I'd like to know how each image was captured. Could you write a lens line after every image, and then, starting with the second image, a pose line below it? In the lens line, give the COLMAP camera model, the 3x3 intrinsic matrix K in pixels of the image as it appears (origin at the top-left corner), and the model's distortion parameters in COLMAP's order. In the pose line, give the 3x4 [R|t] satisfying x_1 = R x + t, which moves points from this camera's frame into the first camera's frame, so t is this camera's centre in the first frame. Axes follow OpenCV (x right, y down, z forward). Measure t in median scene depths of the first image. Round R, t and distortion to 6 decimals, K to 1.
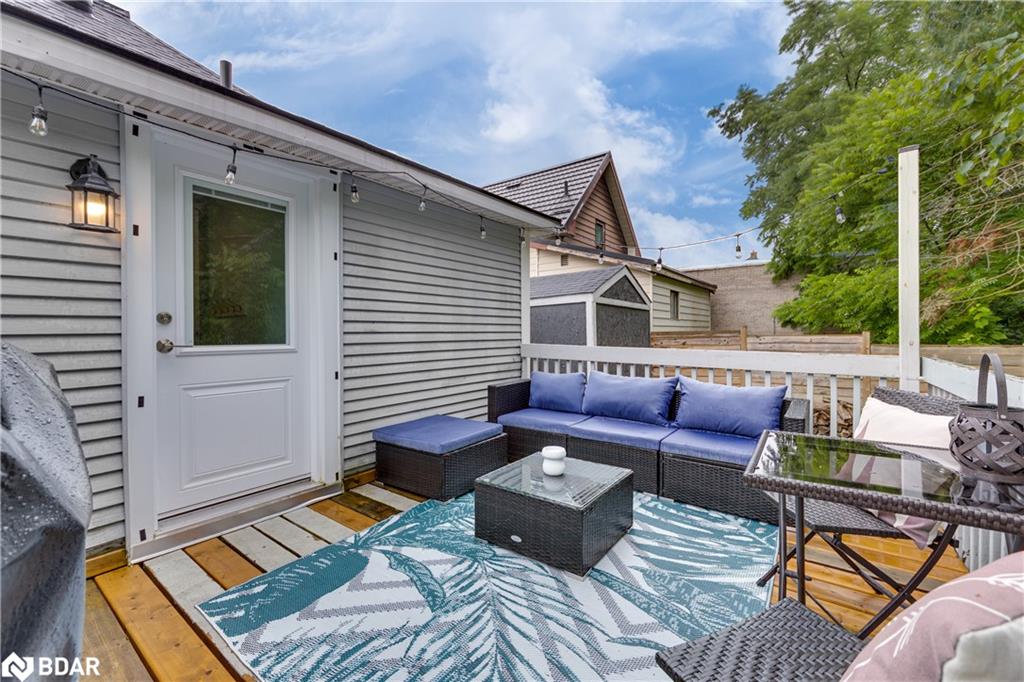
lens RADIAL K [[424.0, 0, 513.0], [0, 424.0, 338.9], [0, 0, 1]] dist [0.009653, -0.000130]
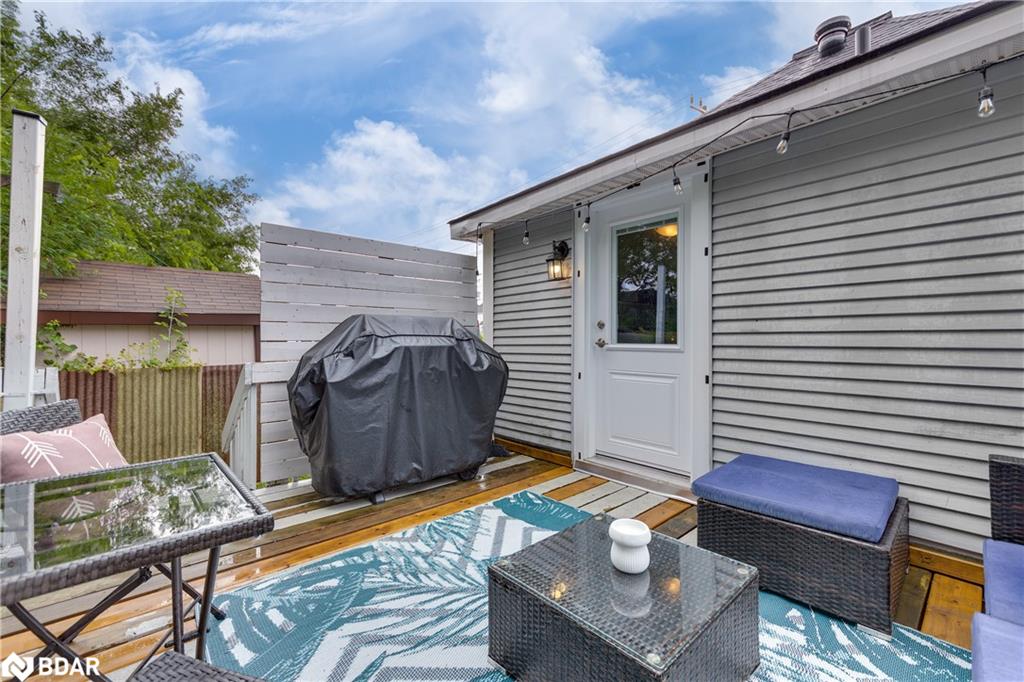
lens RADIAL K [[424.0, 0, 513.0], [0, 424.0, 338.9], [0, 0, 1]] dist [0.009653, -0.000130]
pose [[-0.195766, 0.009072, -0.980609, 0.722357], [-0.009684, 0.999891, 0.011183, -0.011527], [0.980603, 0.011686, -0.195657, 0.955802]]
